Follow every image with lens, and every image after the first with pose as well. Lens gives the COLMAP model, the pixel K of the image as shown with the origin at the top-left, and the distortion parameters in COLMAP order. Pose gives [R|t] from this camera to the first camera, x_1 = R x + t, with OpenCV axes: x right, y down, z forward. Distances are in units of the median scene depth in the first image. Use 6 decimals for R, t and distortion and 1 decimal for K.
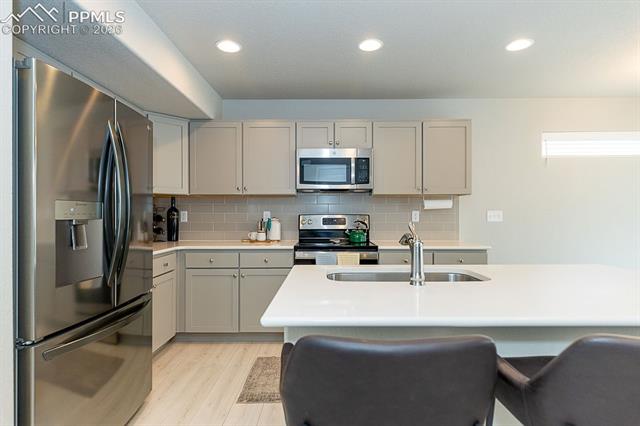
lens RADIAL K [[358.0, 0, 319.3], [0, 358.0, 215.5], [0, 0, 1]] dist [0.002433, 0.000462]
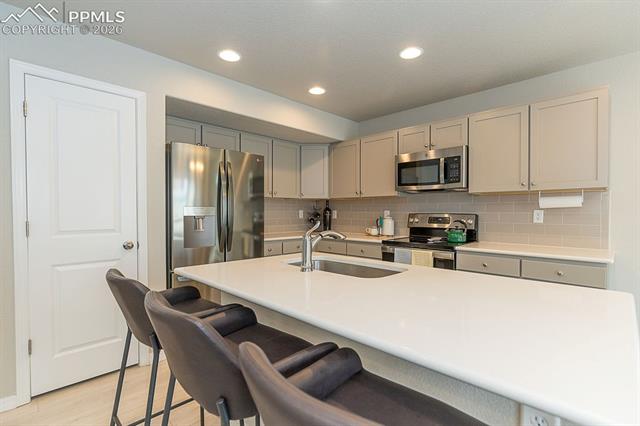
lens RADIAL K [[309.5, 0, 317.7], [0, 309.5, 222.9], [0, 0, 1]] dist [0.000818, 0.000261]
pose [[0.711341, 0.027781, -0.702298, 0.444167], [-0.009499, 0.999507, 0.029917, -0.000017], [0.702783, -0.014610, 0.711254, 0.122362]]
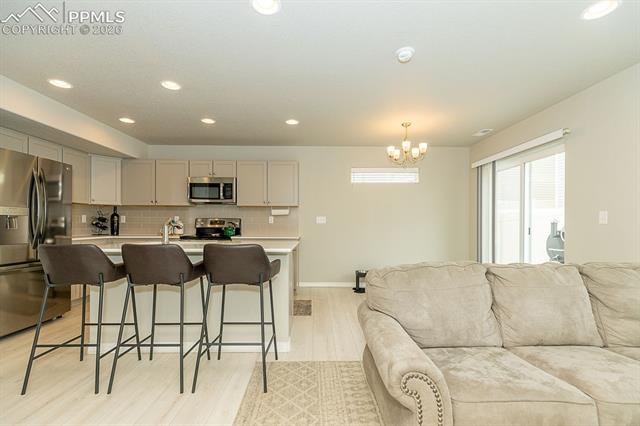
lens RADIAL K [[294.0, 0, 319.6], [0, 294.0, 222.5], [0, 0, 1]] dist [-0.002830, -0.000381]
pose [[0.999417, 0.004720, 0.033804, 0.474938], [-0.004404, 0.999946, -0.009443, 0.027235], [-0.033846, 0.009288, 0.999384, -0.335269]]
